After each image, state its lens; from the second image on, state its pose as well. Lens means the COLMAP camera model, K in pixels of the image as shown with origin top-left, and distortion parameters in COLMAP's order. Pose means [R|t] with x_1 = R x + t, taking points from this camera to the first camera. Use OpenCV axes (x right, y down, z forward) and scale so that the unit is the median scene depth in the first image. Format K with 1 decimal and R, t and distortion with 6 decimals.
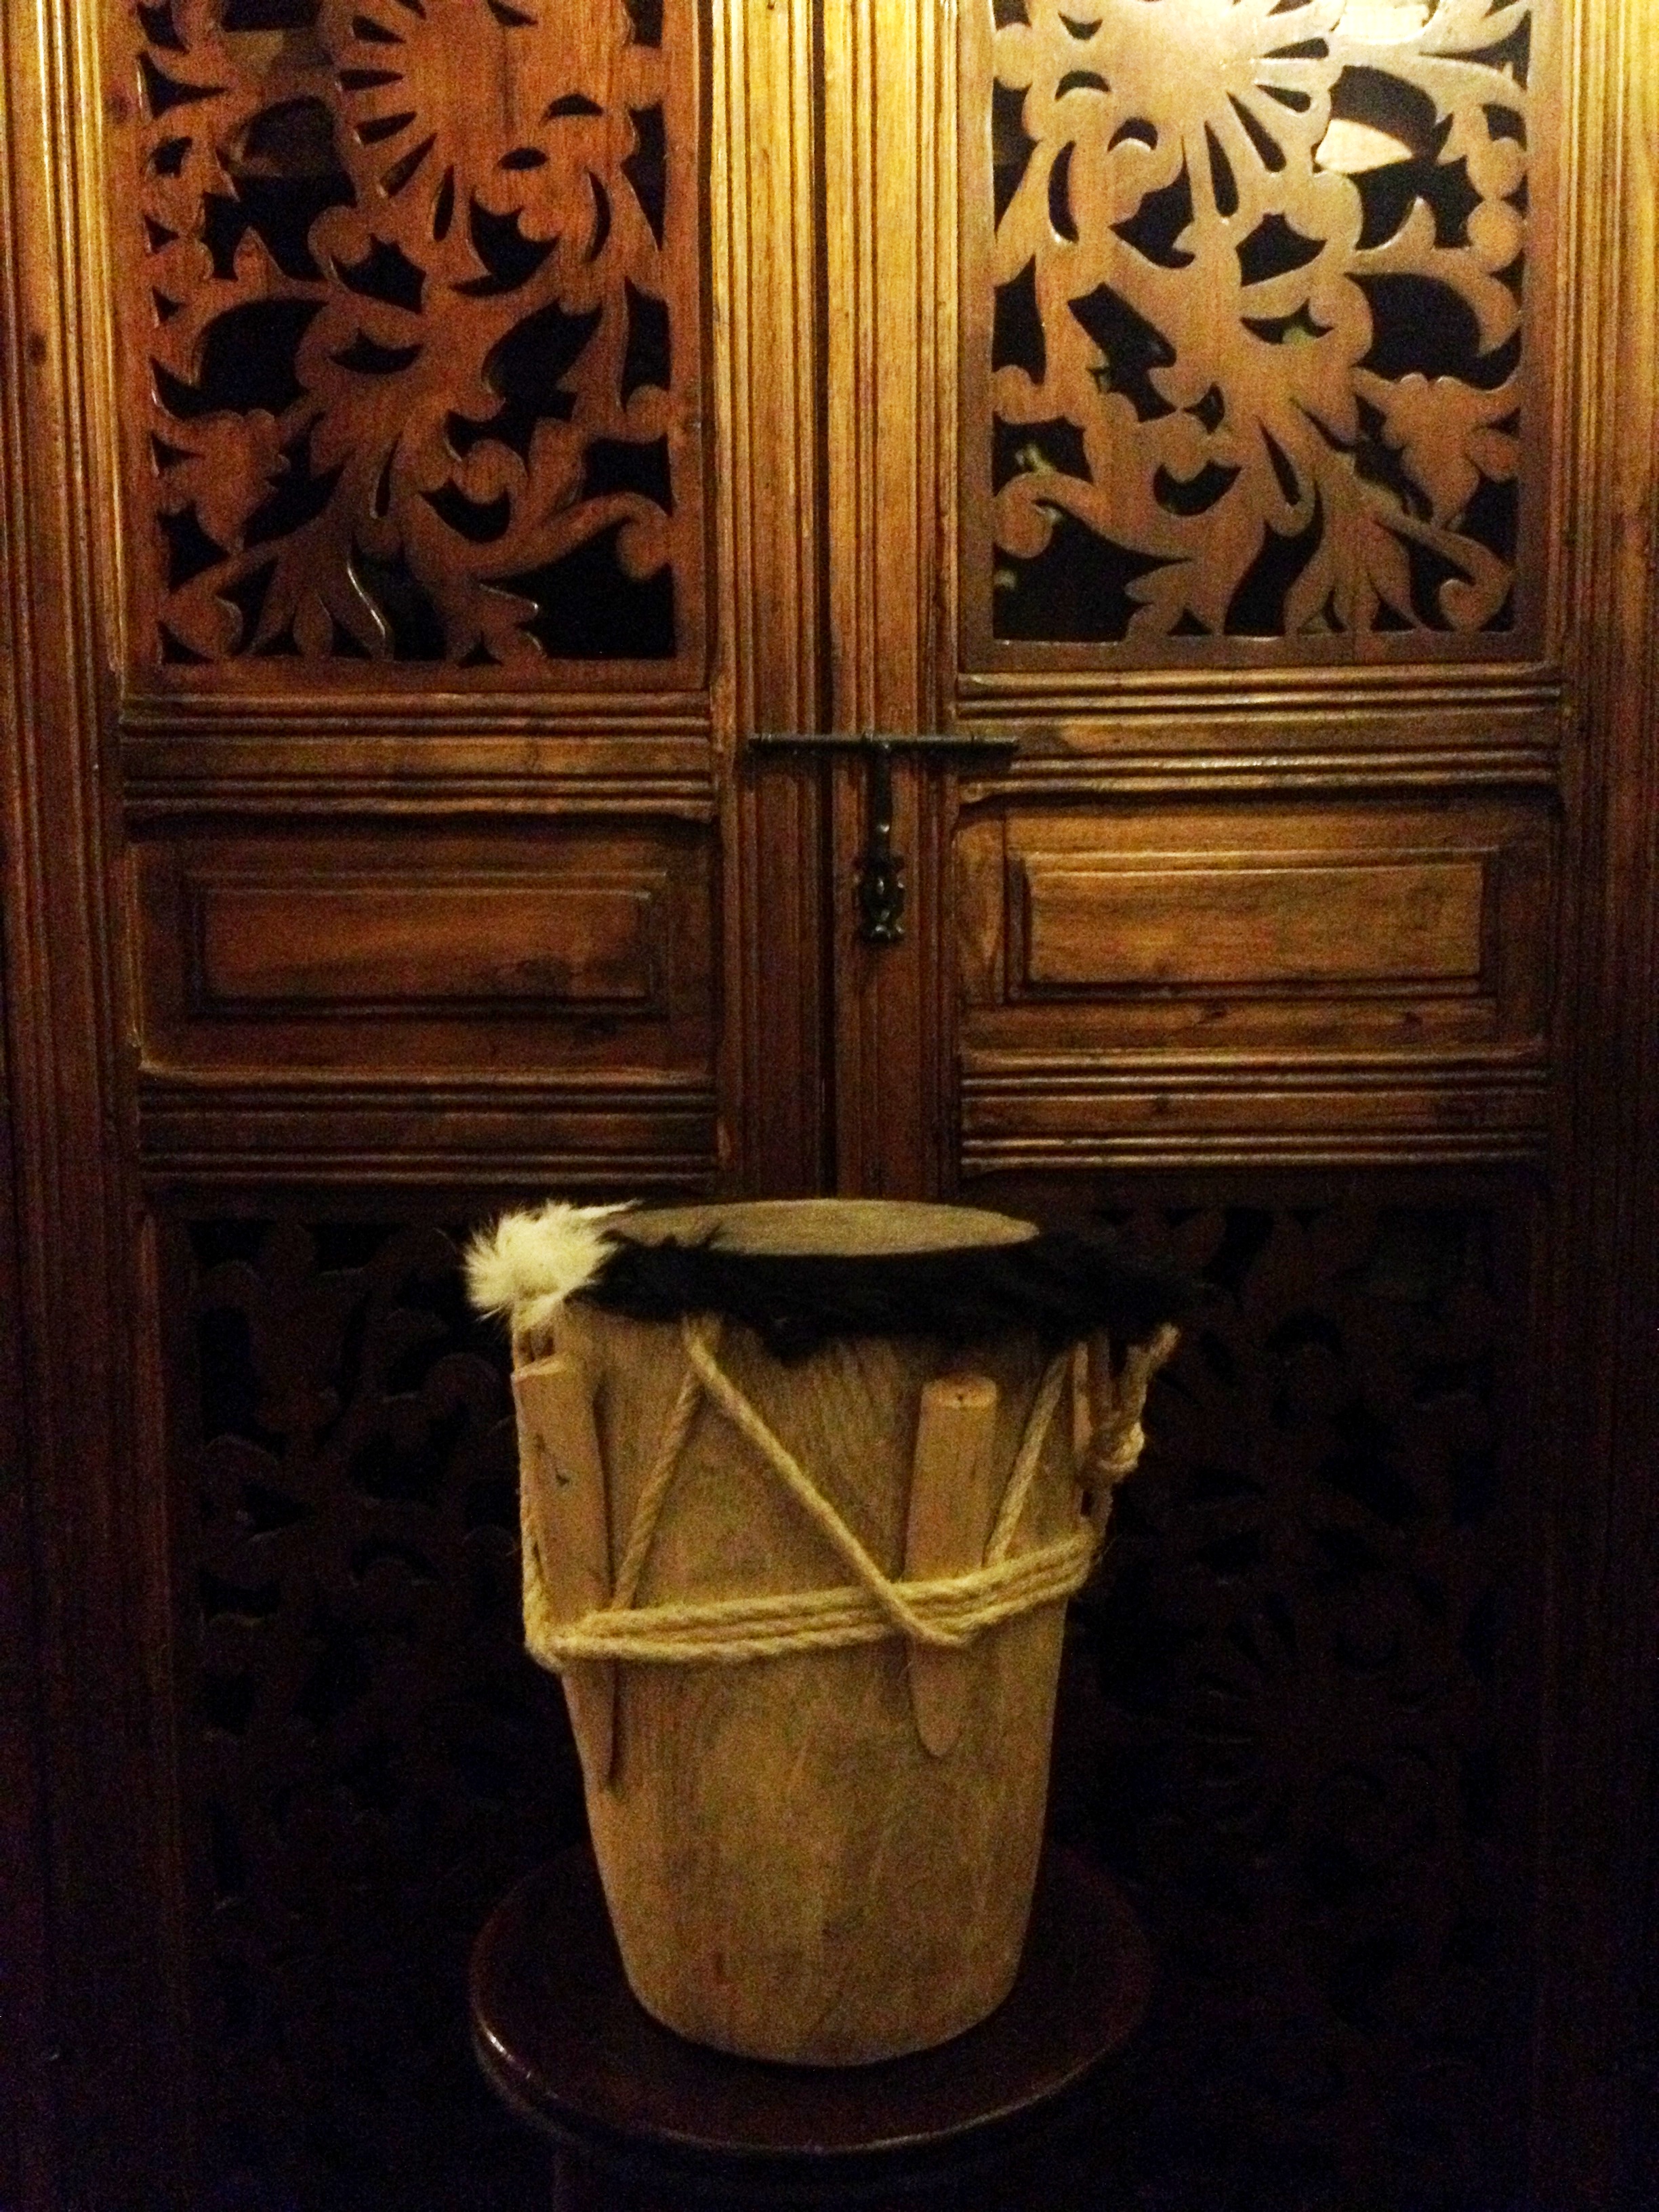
lens RADIAL K [[2054.7, 0, 833.5], [0, 2054.7, 1070.7], [0, 0, 1]] dist [0.095641, -0.200949]
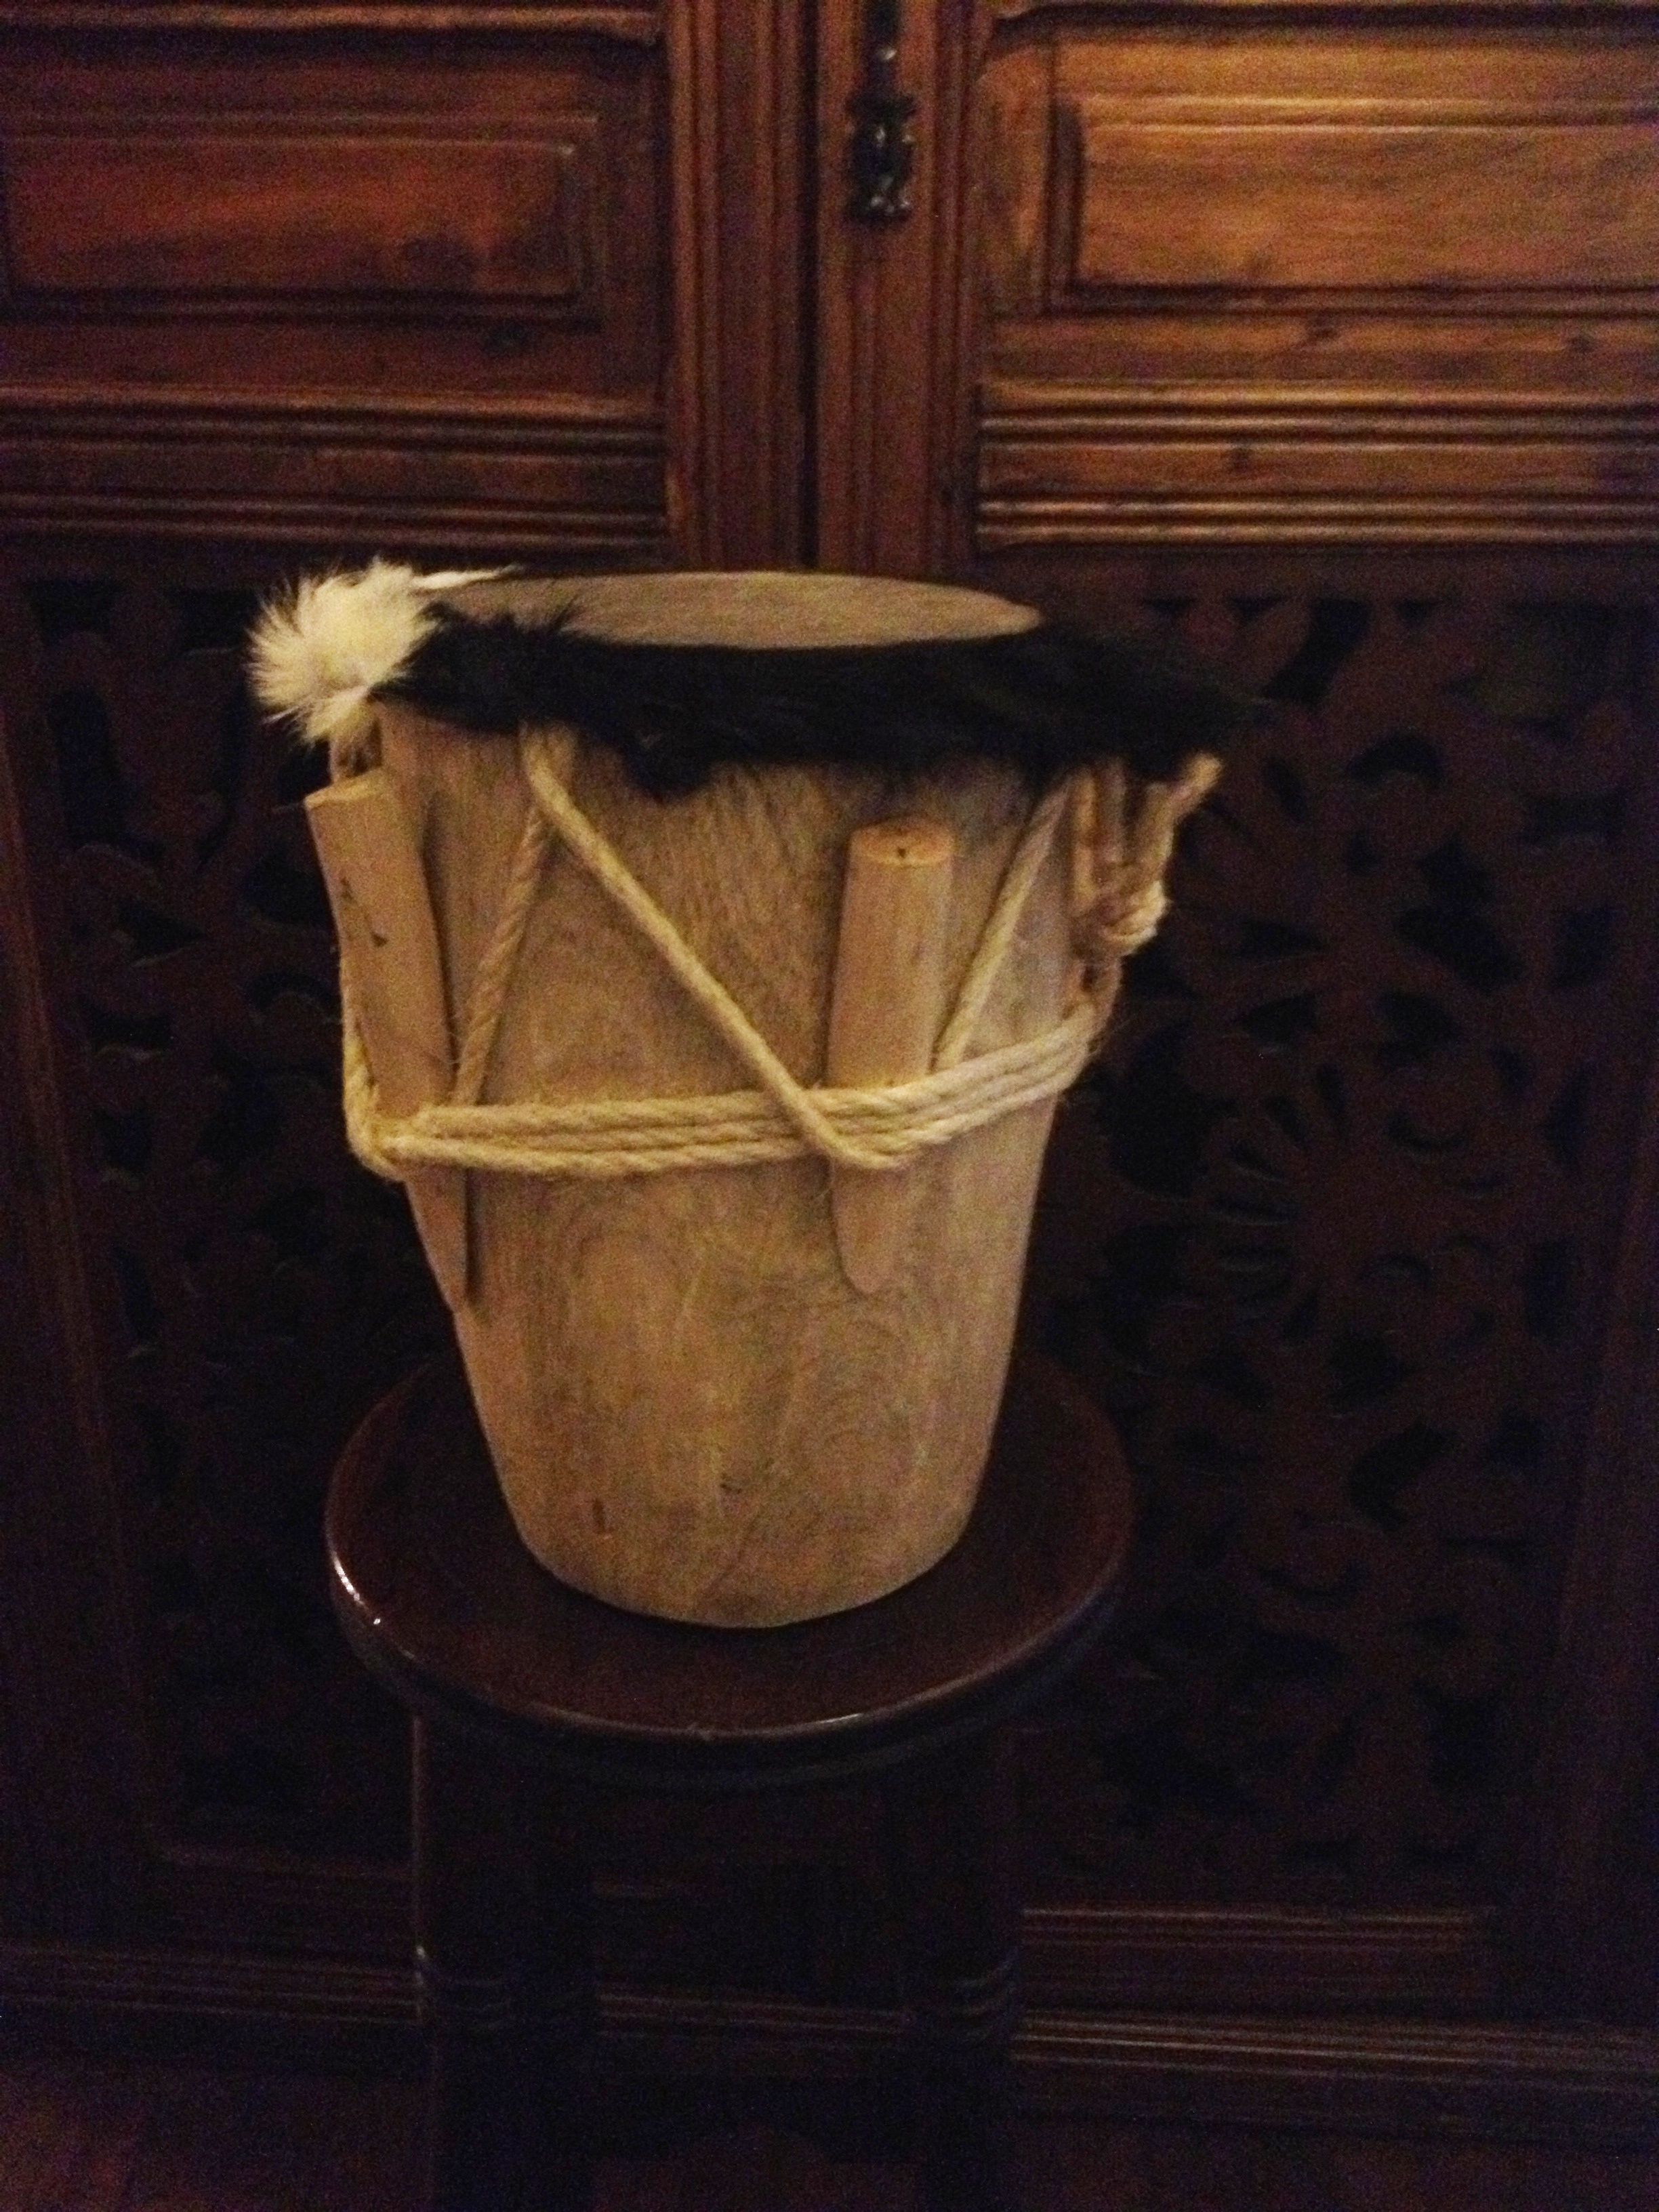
lens RADIAL K [[2054.7, 0, 833.5], [0, 2054.7, 1070.7], [0, 0, 1]] dist [0.095641, -0.200949]
pose [[0.998772, 0.032892, -0.037053, 0.058658], [-0.020883, 0.957648, 0.287183, 0.022050], [0.044930, -0.286056, 0.957159, 0.250295]]
